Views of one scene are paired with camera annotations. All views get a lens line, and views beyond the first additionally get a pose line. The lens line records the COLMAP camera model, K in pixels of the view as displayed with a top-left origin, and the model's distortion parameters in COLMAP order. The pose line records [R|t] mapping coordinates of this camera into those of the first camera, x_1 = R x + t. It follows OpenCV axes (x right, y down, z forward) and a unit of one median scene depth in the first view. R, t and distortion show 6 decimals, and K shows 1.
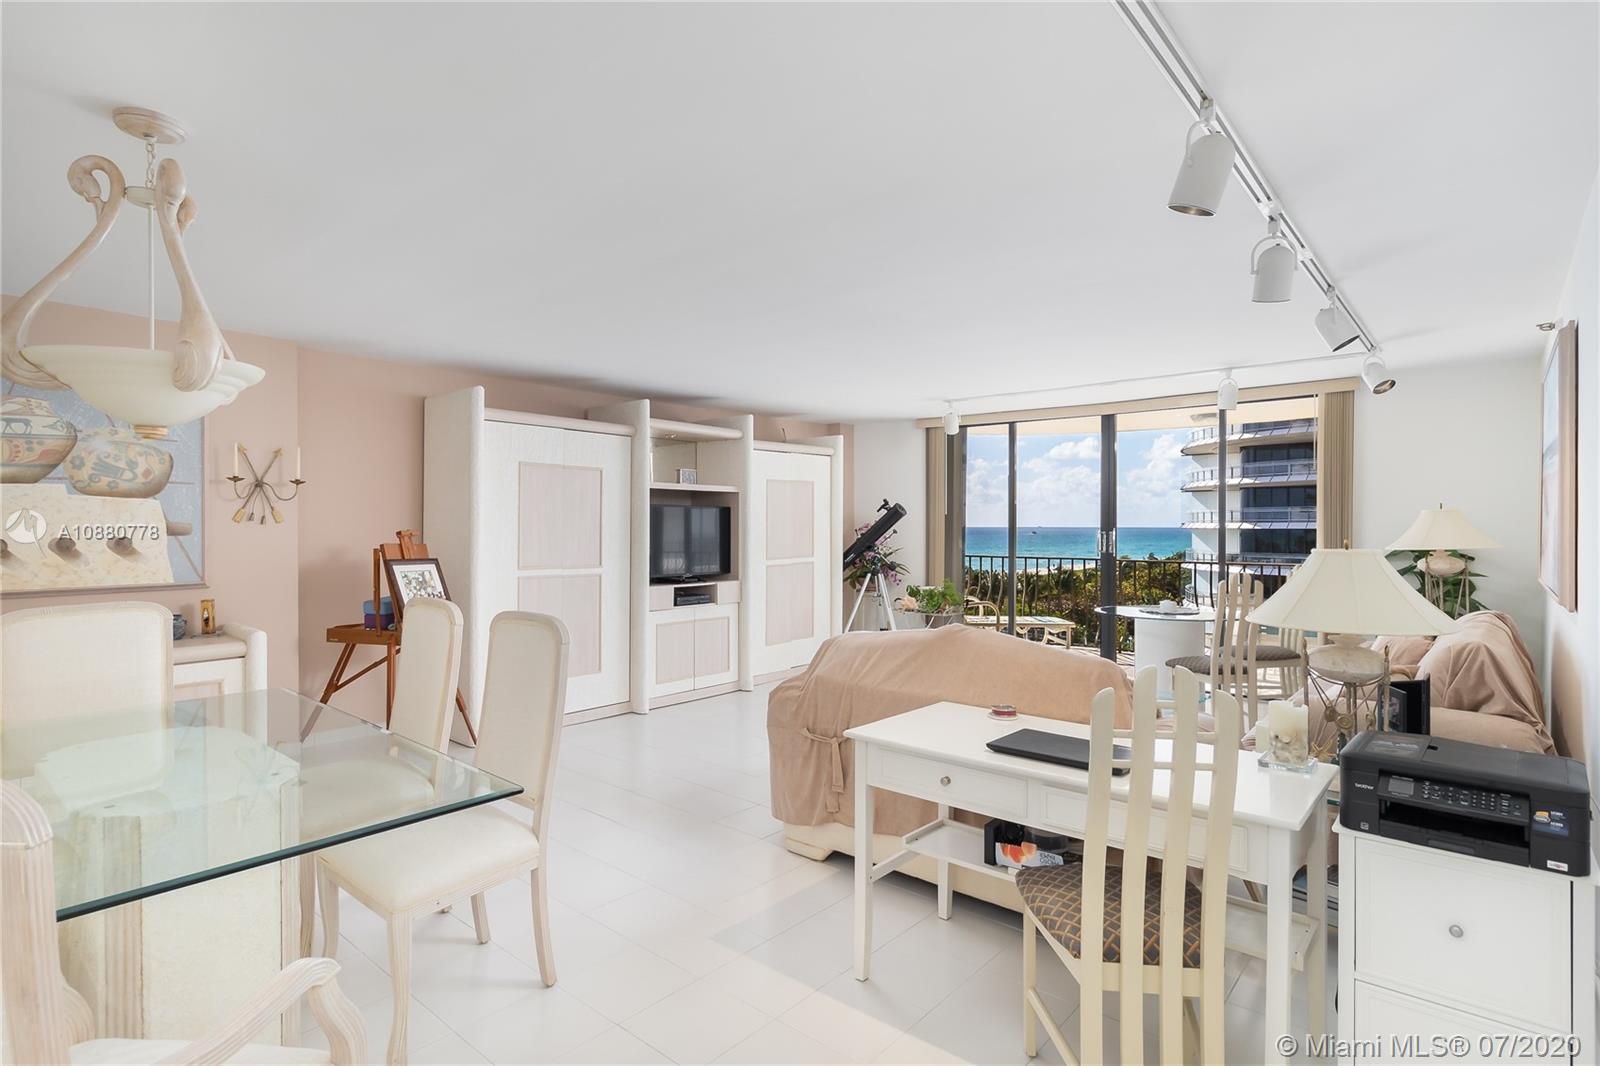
lens RADIAL K [[807.9, 0, 797.0], [0, 807.9, 523.3], [0, 0, 1]] dist [-0.001024, -0.000388]
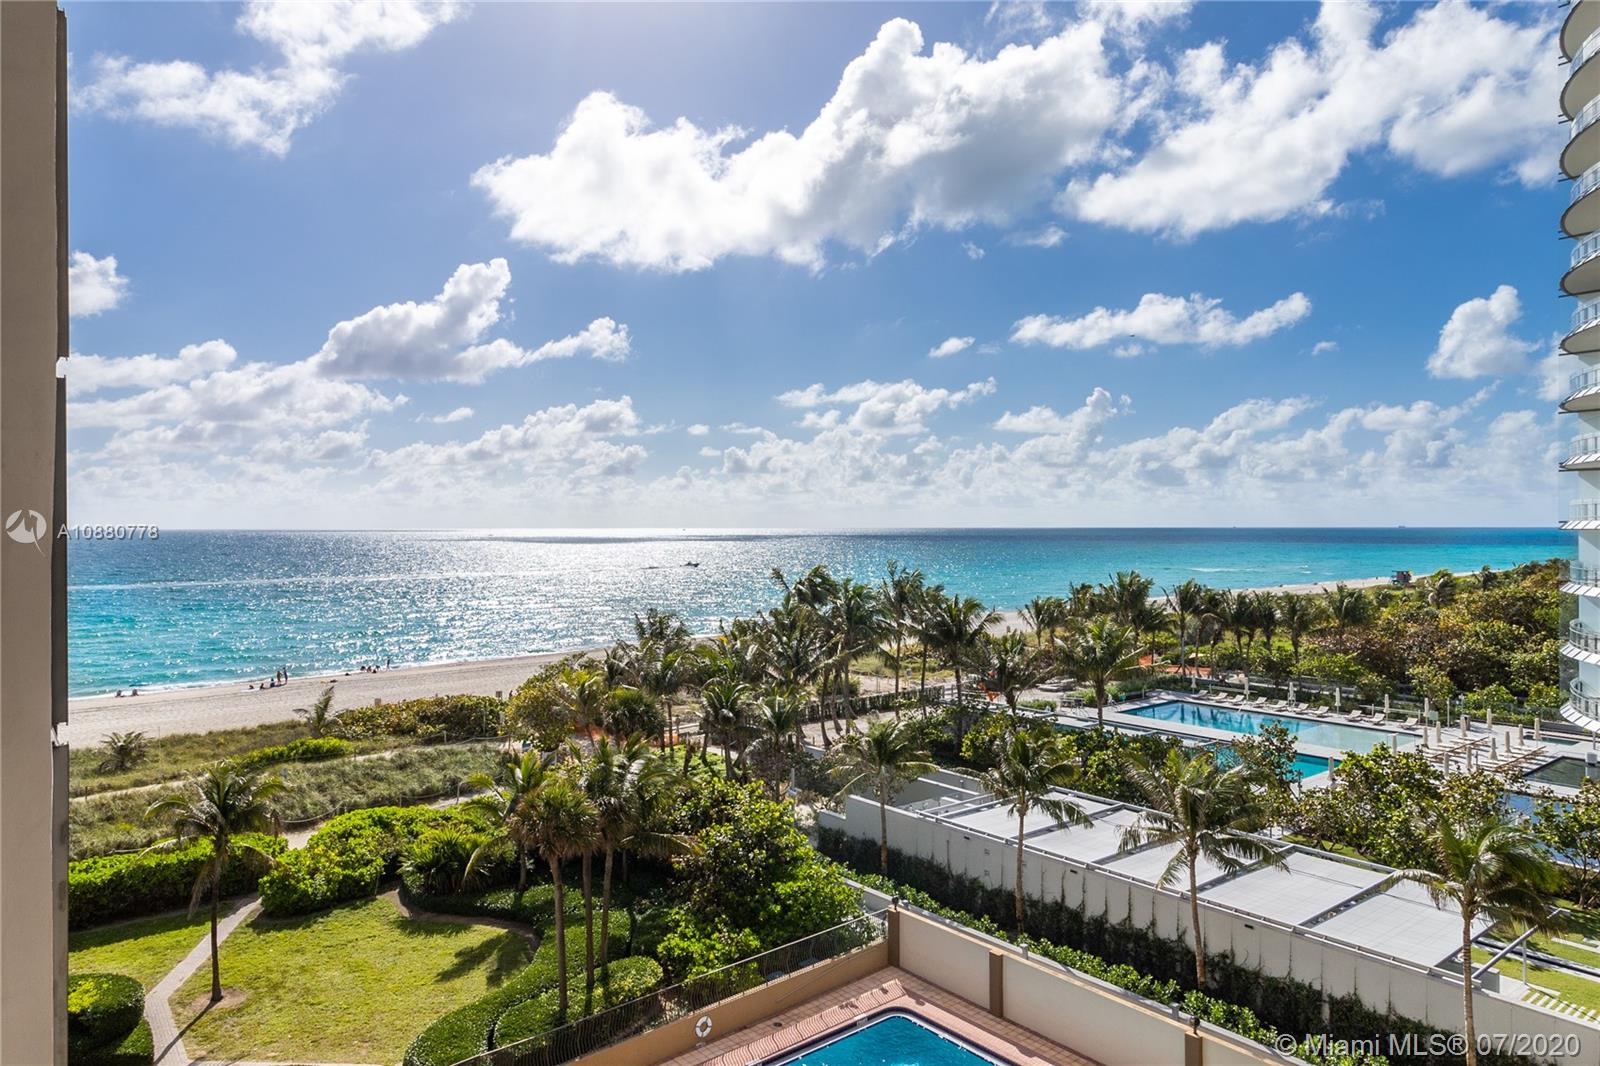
lens RADIAL K [[1011.8, 0, 796.1], [0, 1011.8, 520.4], [0, 0, 1]] dist [0.000850, 0.007748]
pose [[0.984940, -0.004695, -0.172834, 0.041743], [0.004208, 0.999986, -0.003181, -0.000351], [0.172847, 0.002406, 0.984946, 0.159966]]
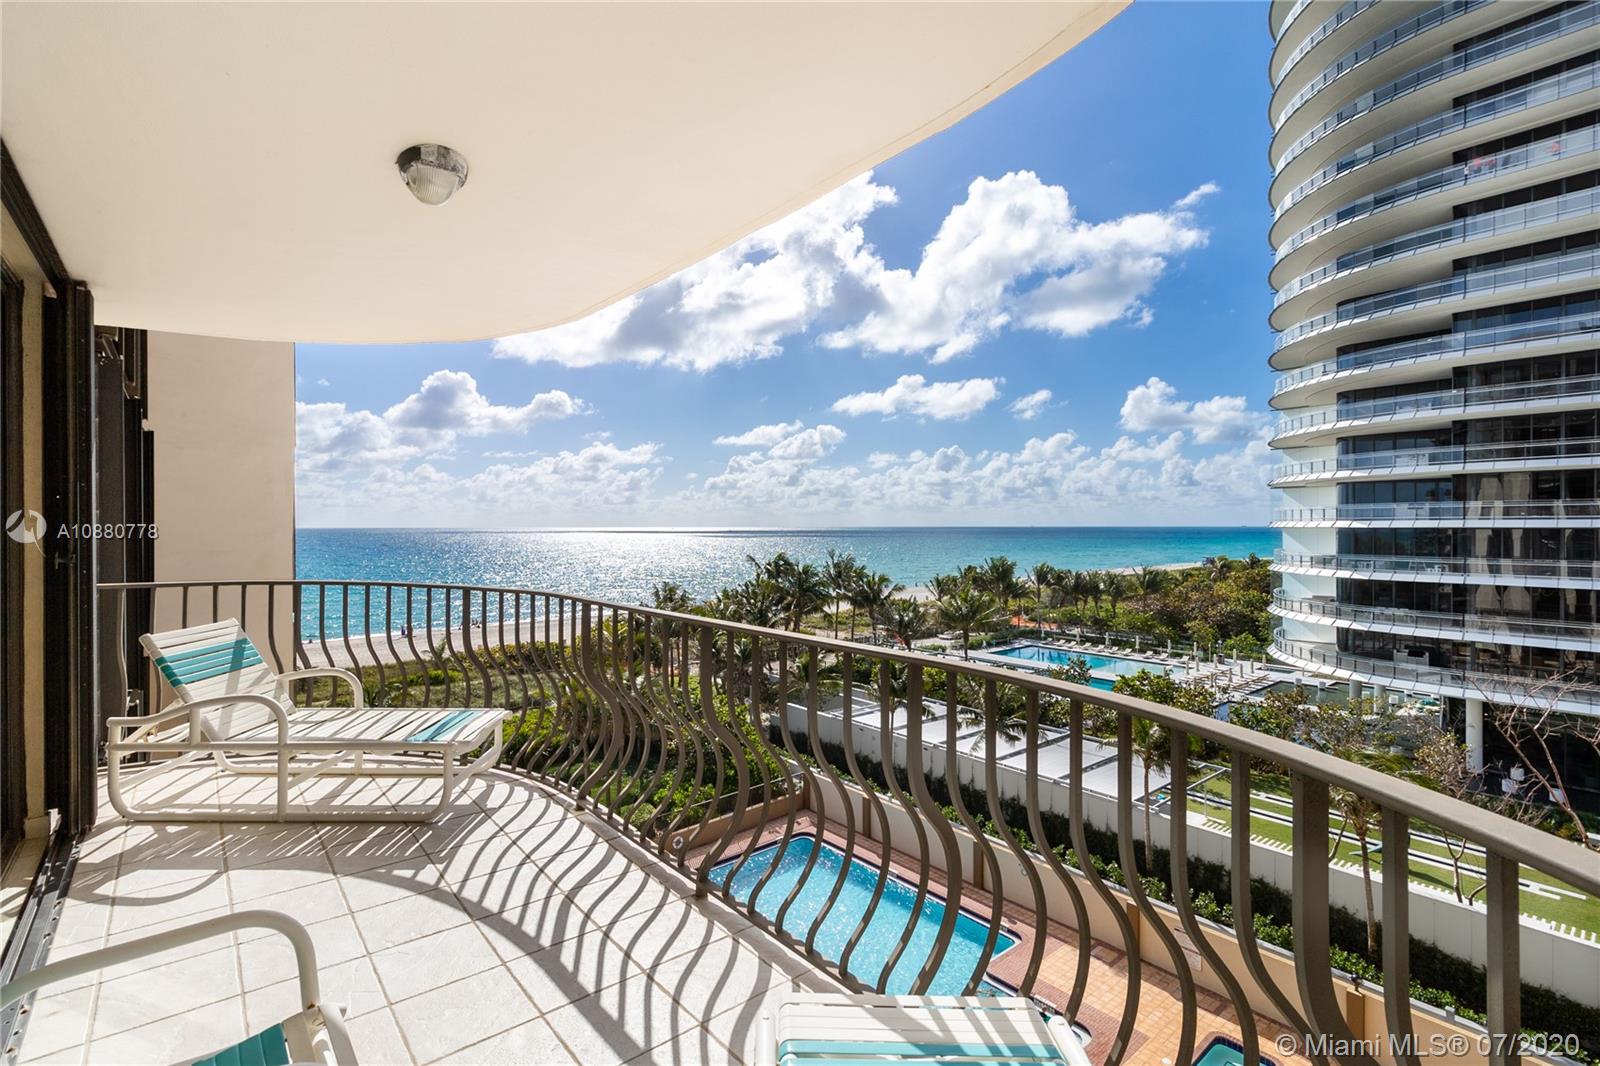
lens RADIAL K [[730.8, 0, 793.2], [0, 730.8, 528.4], [0, 0, 1]] dist [-0.001564, 0.000429]
pose [[0.986157, -0.002981, -0.165788, 0.092783], [0.004128, 0.999970, 0.006574, -0.000465], [0.165763, -0.007167, 0.986140, 0.100071]]
